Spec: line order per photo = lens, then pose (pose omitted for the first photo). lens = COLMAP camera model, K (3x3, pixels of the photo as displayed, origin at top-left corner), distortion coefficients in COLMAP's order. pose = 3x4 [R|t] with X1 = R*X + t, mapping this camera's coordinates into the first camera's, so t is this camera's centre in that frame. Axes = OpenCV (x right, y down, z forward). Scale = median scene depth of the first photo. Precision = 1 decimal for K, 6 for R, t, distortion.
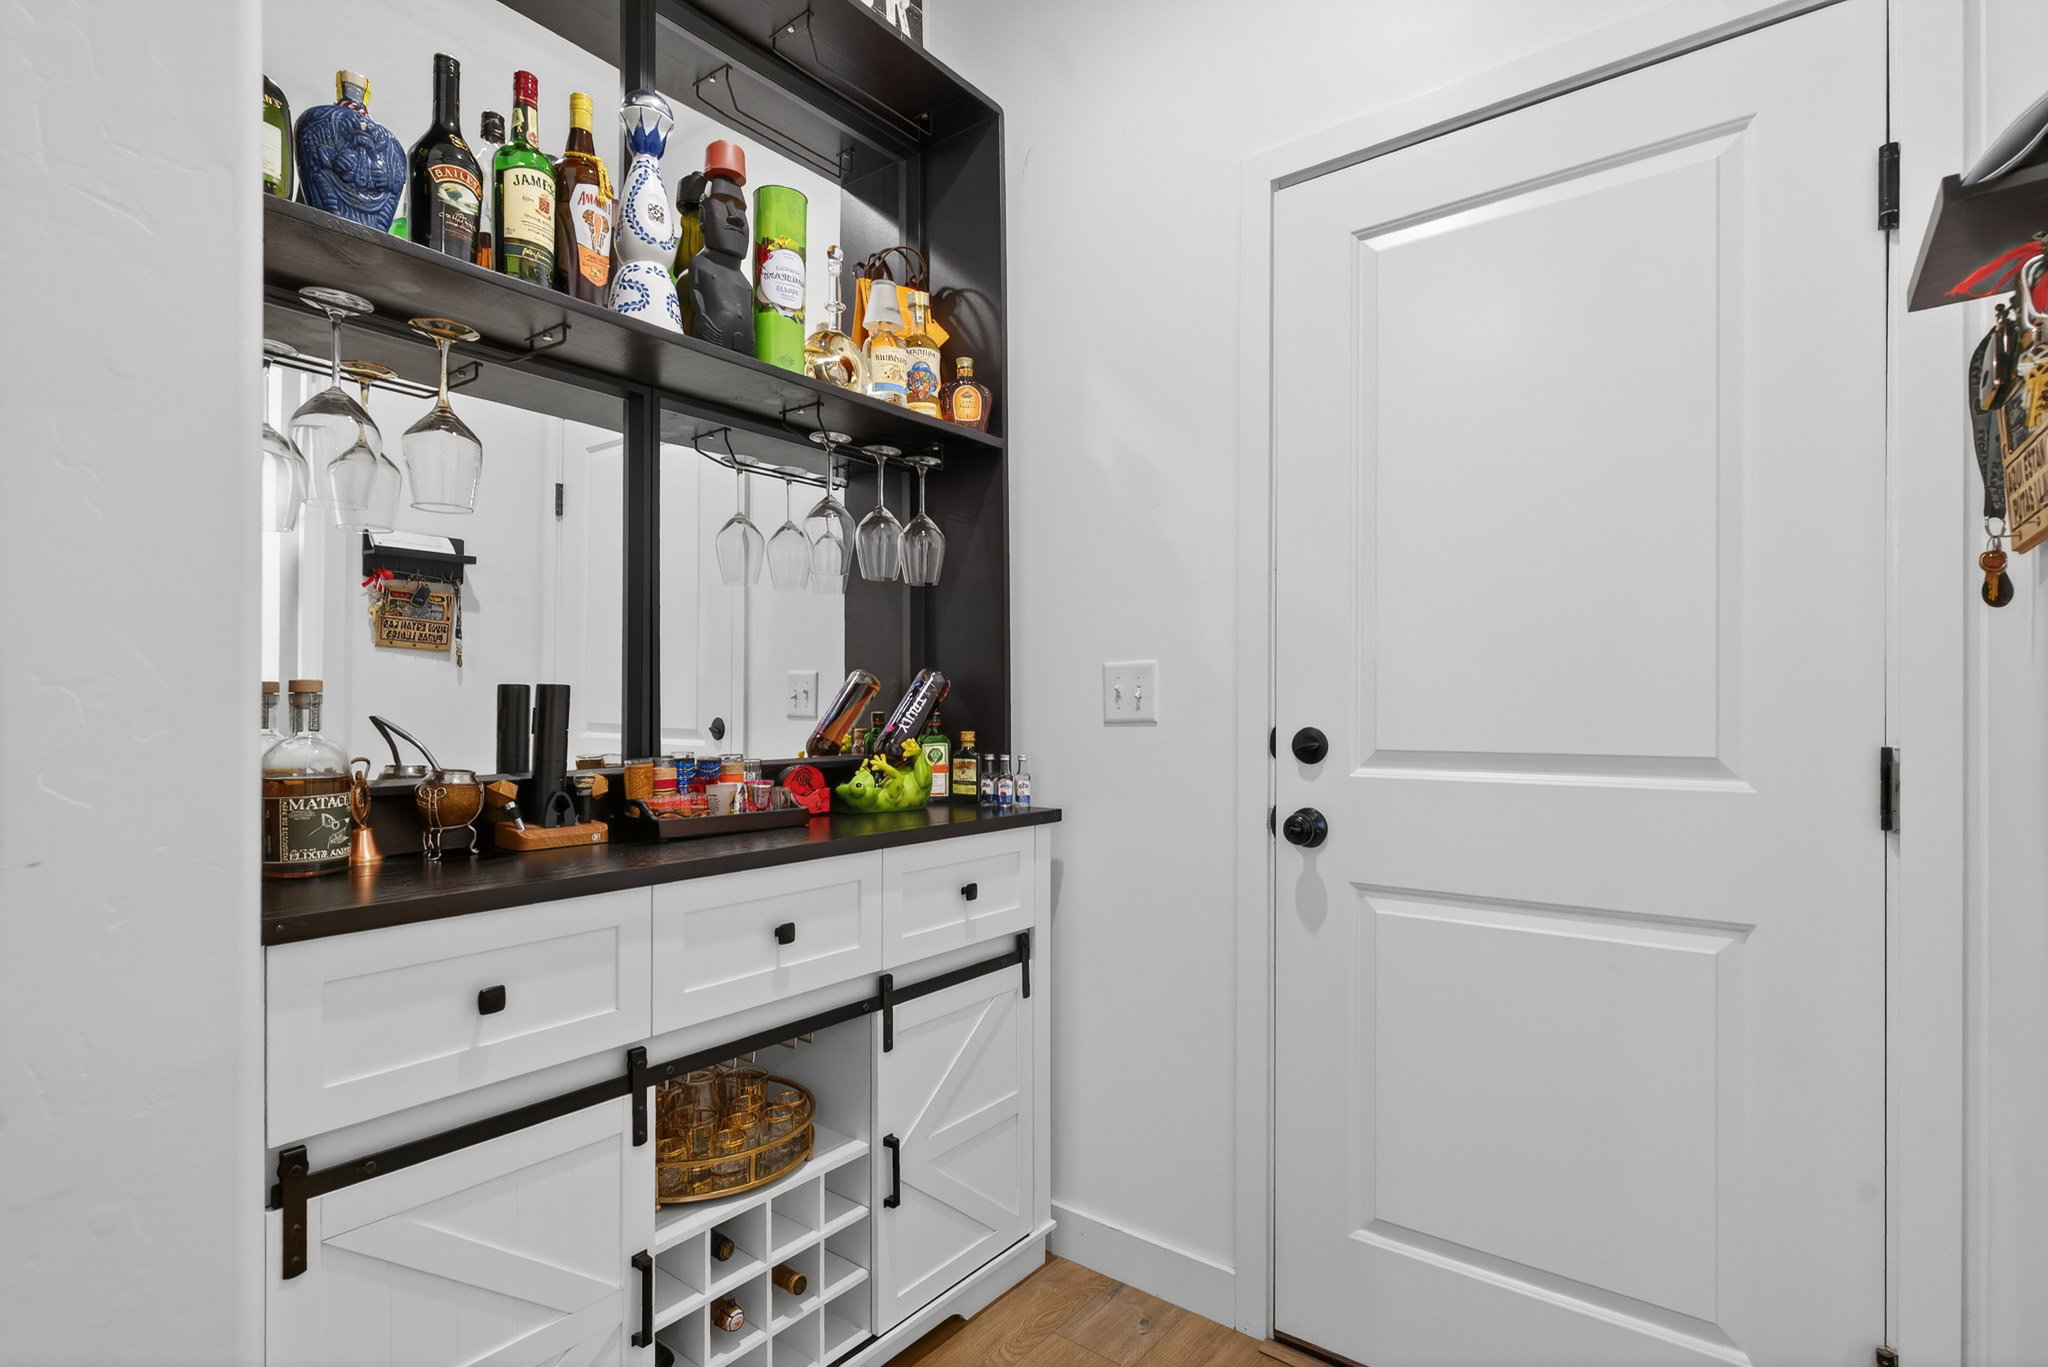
lens RADIAL K [[986.3, 0, 1015.8], [0, 986.3, 701.2], [0, 0, 1]] dist [0.000085, 0.000864]
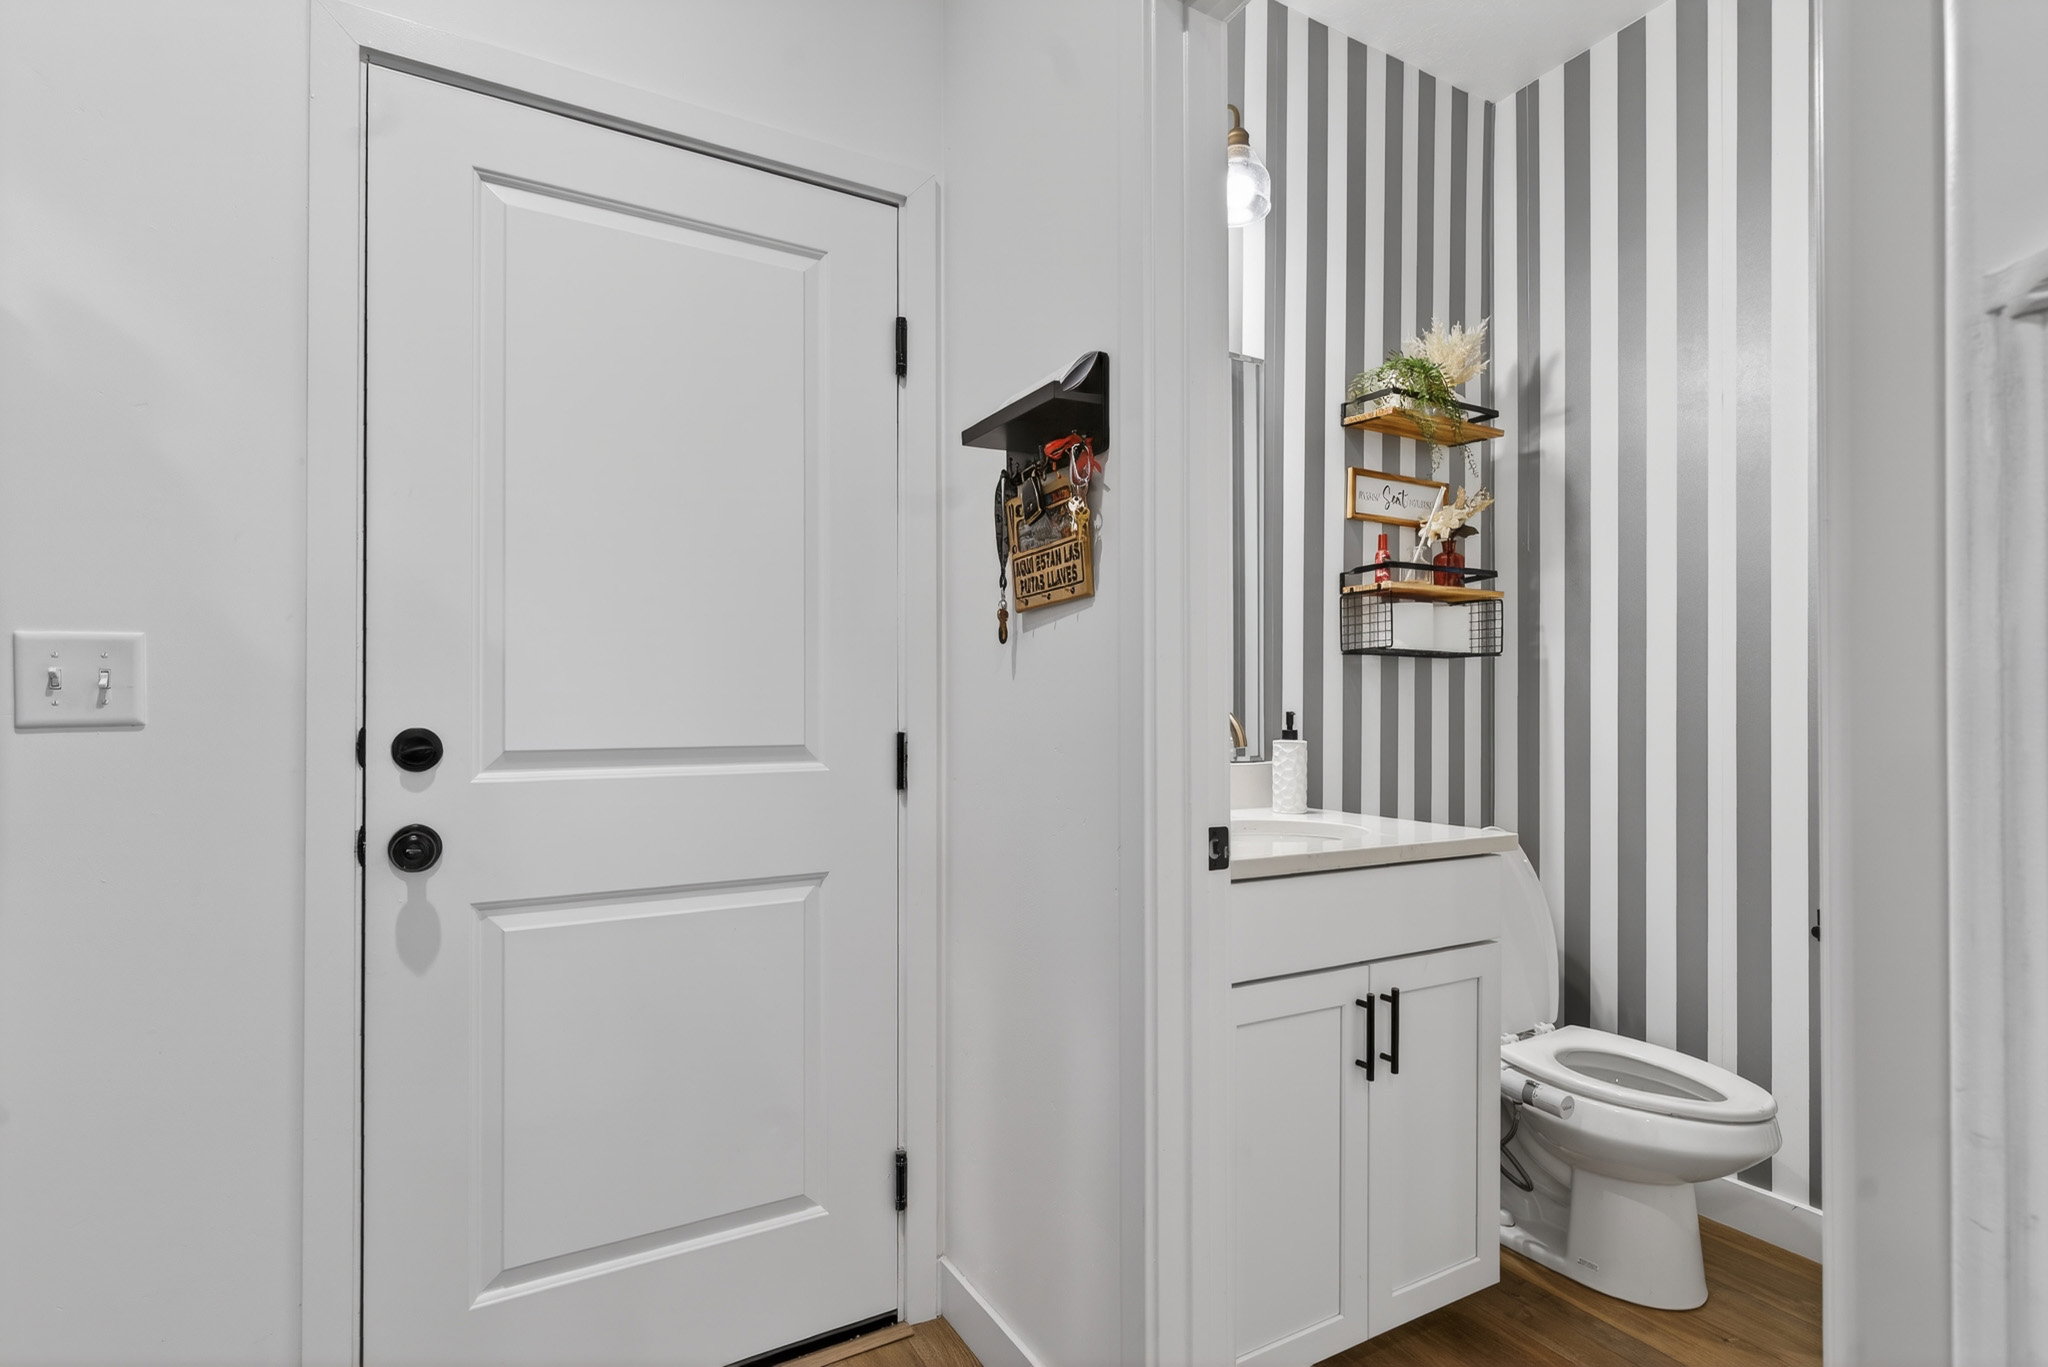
lens RADIAL K [[986.3, 0, 1017.6], [0, 986.3, 690.9], [0, 0, 1]] dist [0.000085, 0.000864]
pose [[0.380898, 0.015535, 0.924486, -0.290013], [-0.008094, 0.999877, -0.013467, 0.002355], [-0.924582, -0.002354, 0.380977, 0.215918]]
